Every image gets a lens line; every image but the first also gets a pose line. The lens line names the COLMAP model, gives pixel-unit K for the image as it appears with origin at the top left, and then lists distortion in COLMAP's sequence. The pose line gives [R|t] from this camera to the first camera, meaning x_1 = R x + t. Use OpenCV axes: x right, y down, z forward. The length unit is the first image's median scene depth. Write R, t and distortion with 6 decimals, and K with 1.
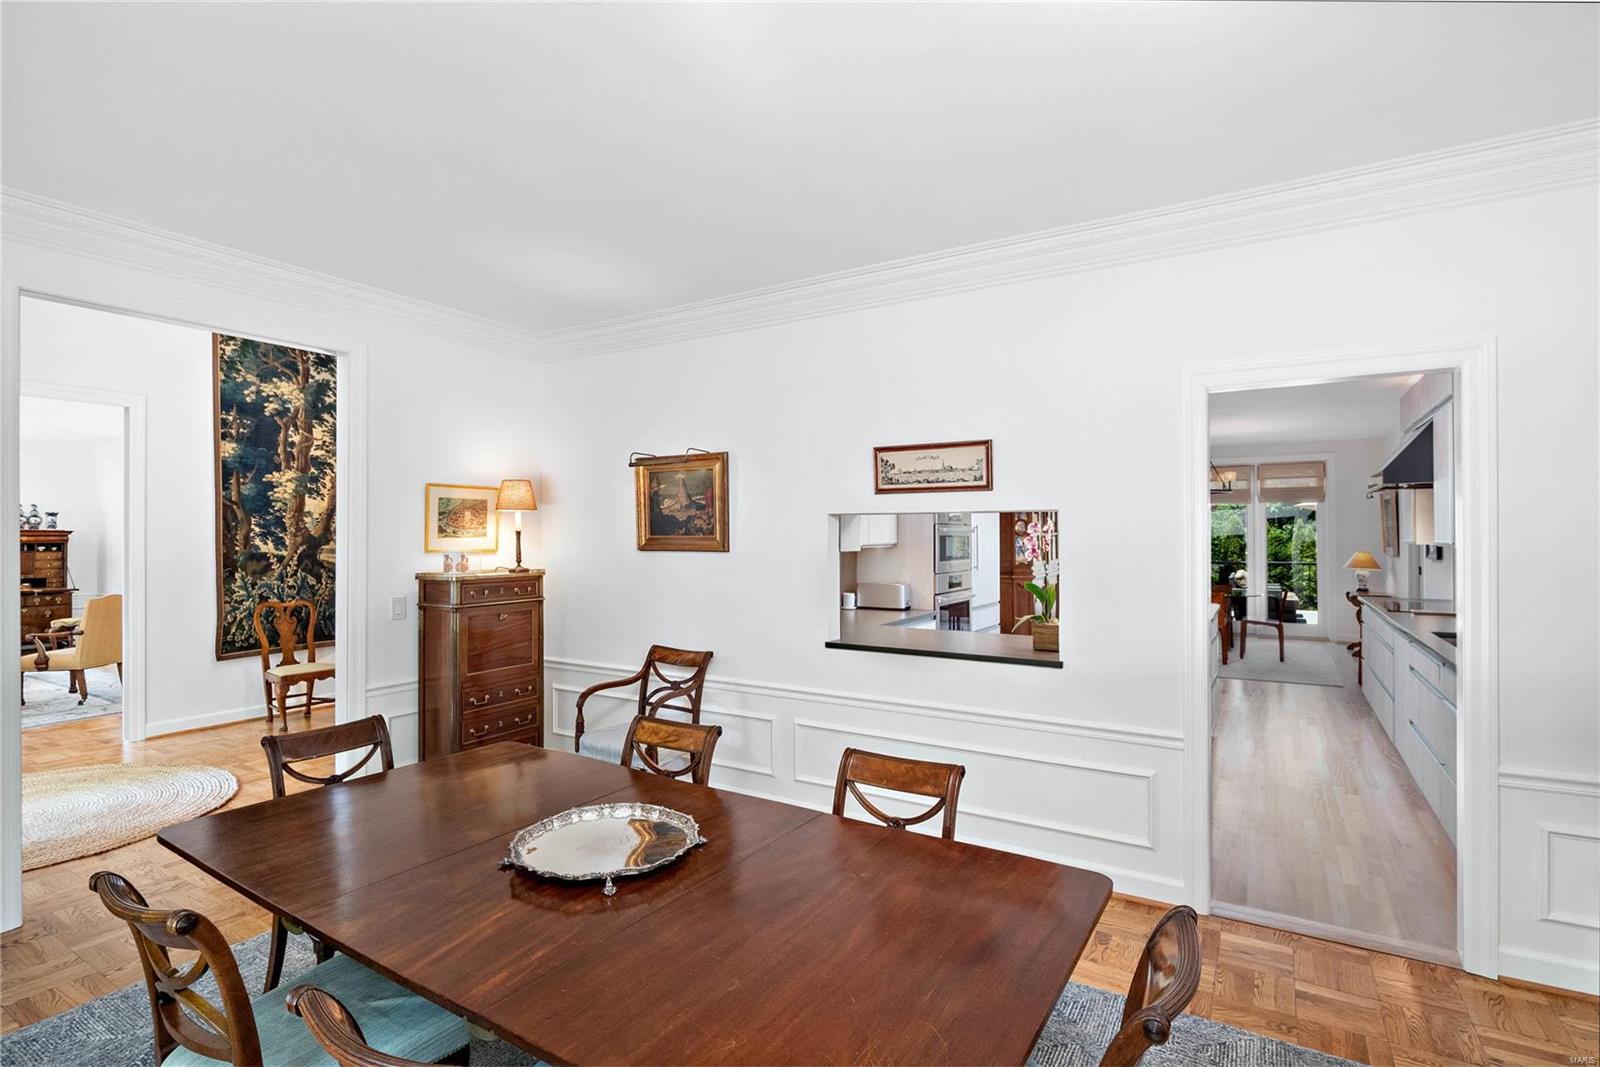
lens RADIAL K [[775.0, 0, 806.5], [0, 775.0, 521.6], [0, 0, 1]] dist [-0.005246, -0.001048]
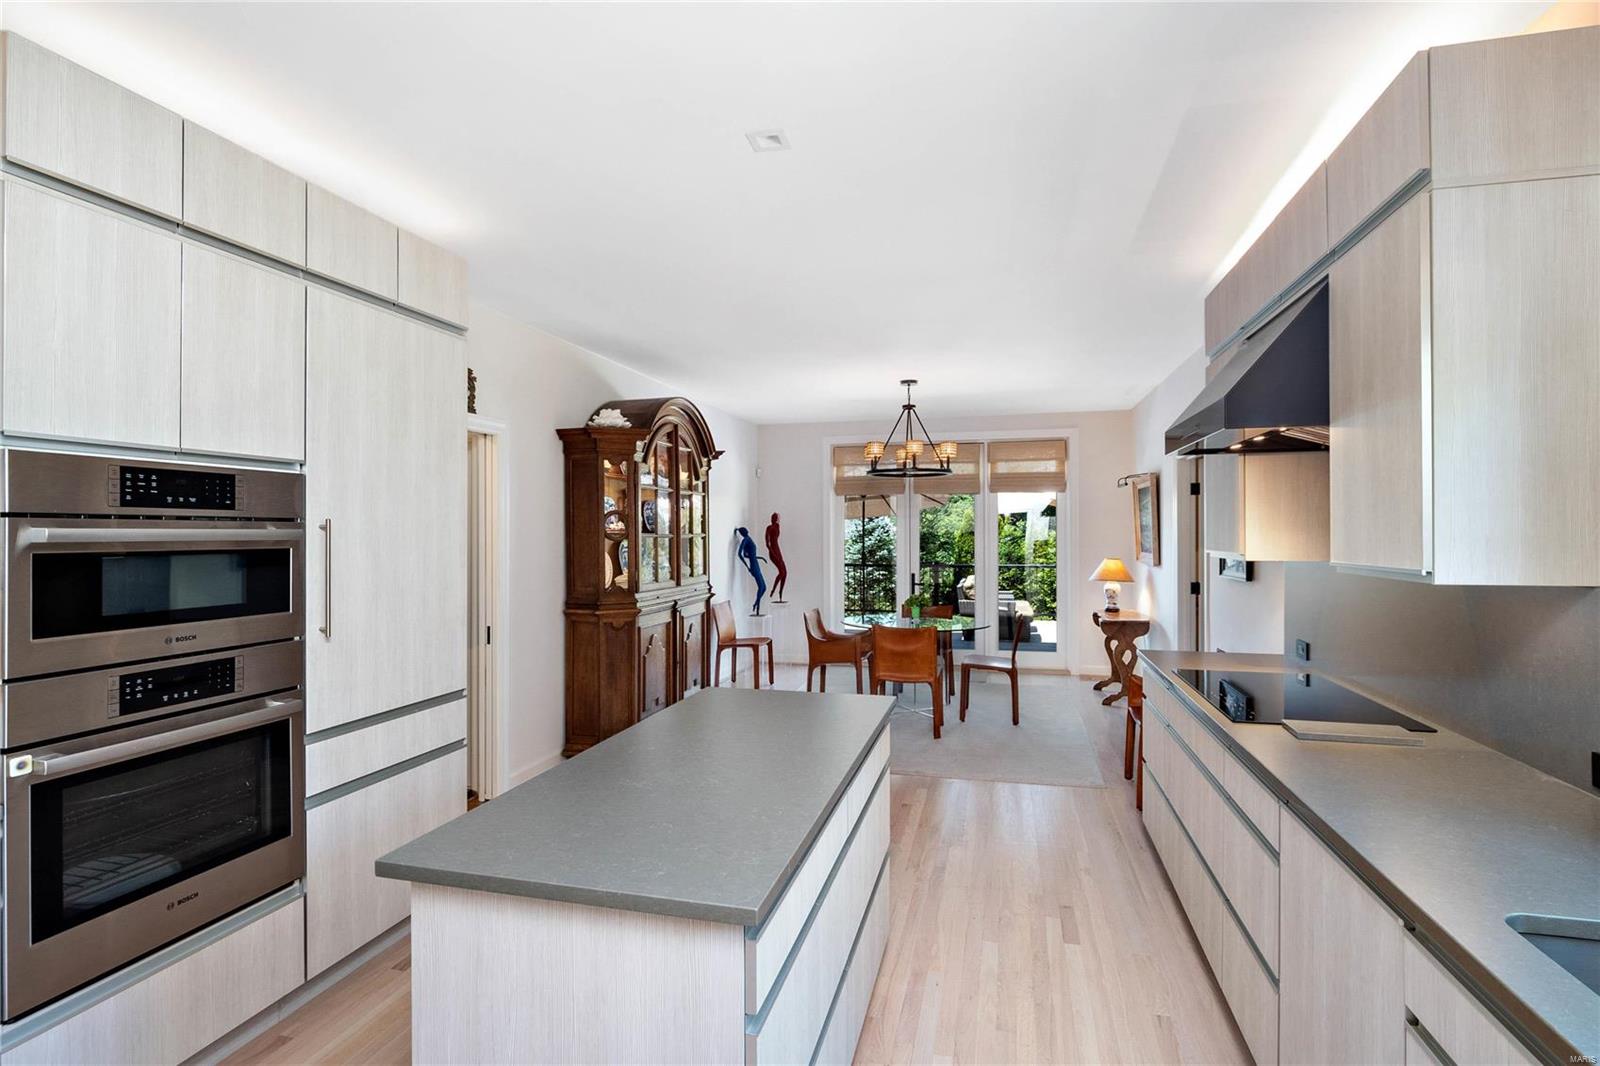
lens RADIAL K [[790.5, 0, 807.8], [0, 790.5, 524.5], [0, 0, 1]] dist [0.002178, 0.000111]
pose [[0.957026, 0.000756, 0.290002, 0.202730], [-0.003366, 0.999958, 0.008503, 0.000997], [-0.289983, -0.009114, 0.956988, 0.330414]]
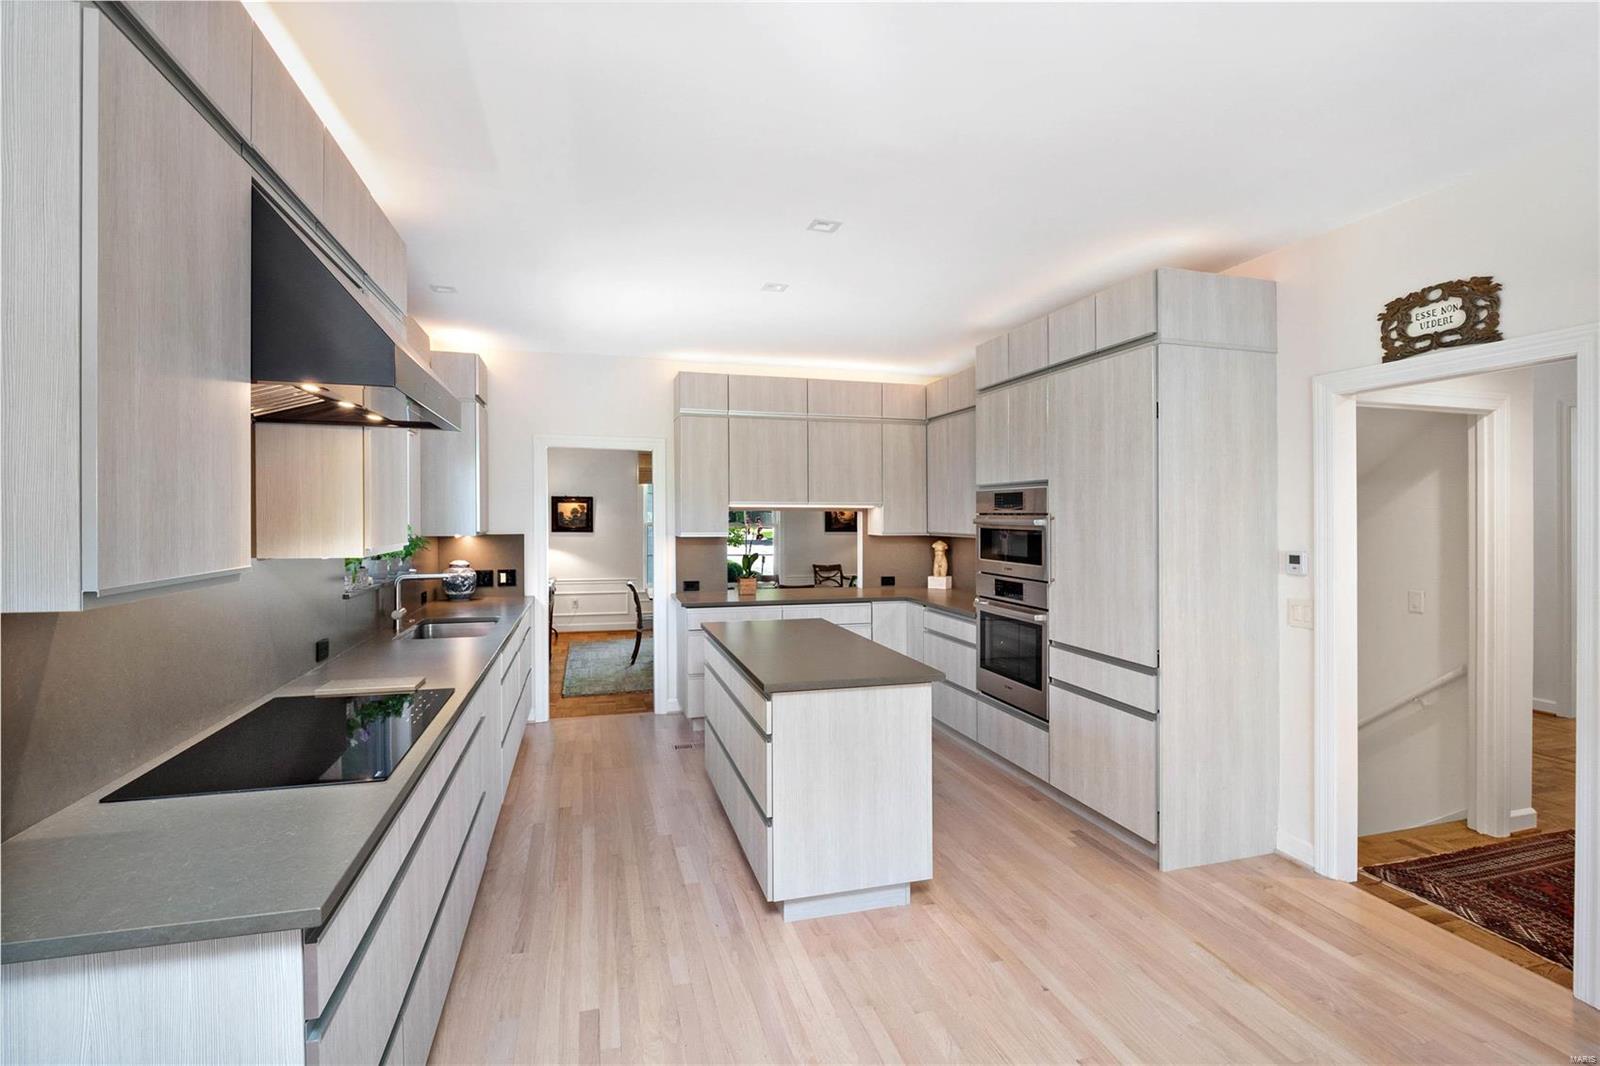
lens RADIAL K [[740.7, 0, 800.0], [0, 740.7, 533.0], [0, 0, 1]] dist [-0.001391, -0.000292]
pose [[-0.686540, 0.011270, -0.727005, 0.494473], [0.005087, 0.999930, 0.010697, 0.007311], [0.727074, 0.003646, -0.686549, 0.774440]]
